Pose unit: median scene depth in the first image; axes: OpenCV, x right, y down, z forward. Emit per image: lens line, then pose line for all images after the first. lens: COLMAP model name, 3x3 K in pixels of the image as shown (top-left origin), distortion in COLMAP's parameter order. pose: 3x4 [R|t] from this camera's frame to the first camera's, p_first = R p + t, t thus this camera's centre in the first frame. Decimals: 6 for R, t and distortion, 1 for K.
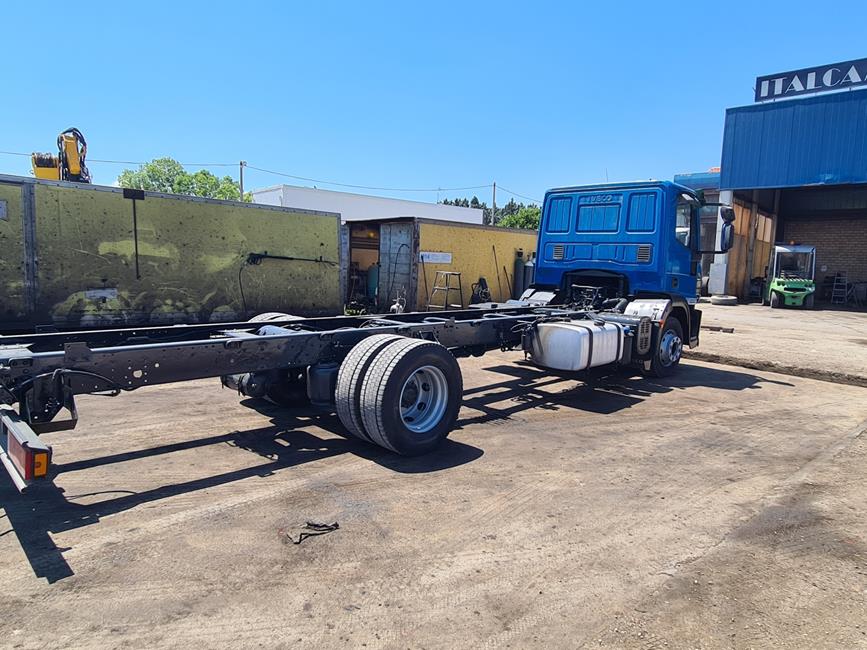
lens RADIAL K [[560.7, 0, 427.4], [0, 560.7, 328.8], [0, 0, 1]] dist [0.002797, -0.001885]
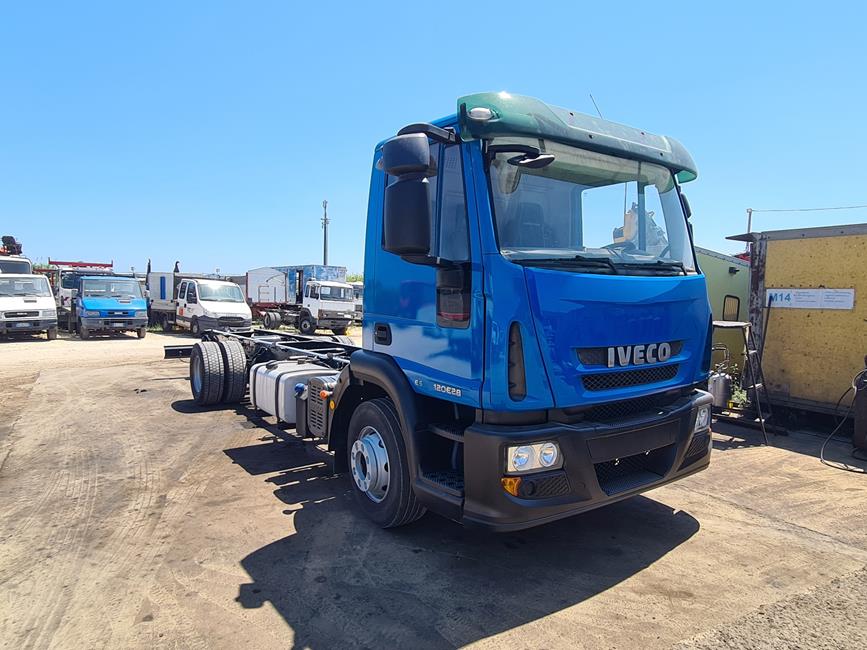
lens RADIAL K [[560.7, 0, 431.7], [0, 560.7, 324.3], [0, 0, 1]] dist [0.002797, -0.001885]
pose [[-0.179152, 0.013765, -0.983725, 1.243557], [-0.130540, 0.990728, 0.037637, -0.155178], [0.975122, 0.135158, -0.175694, 1.531481]]
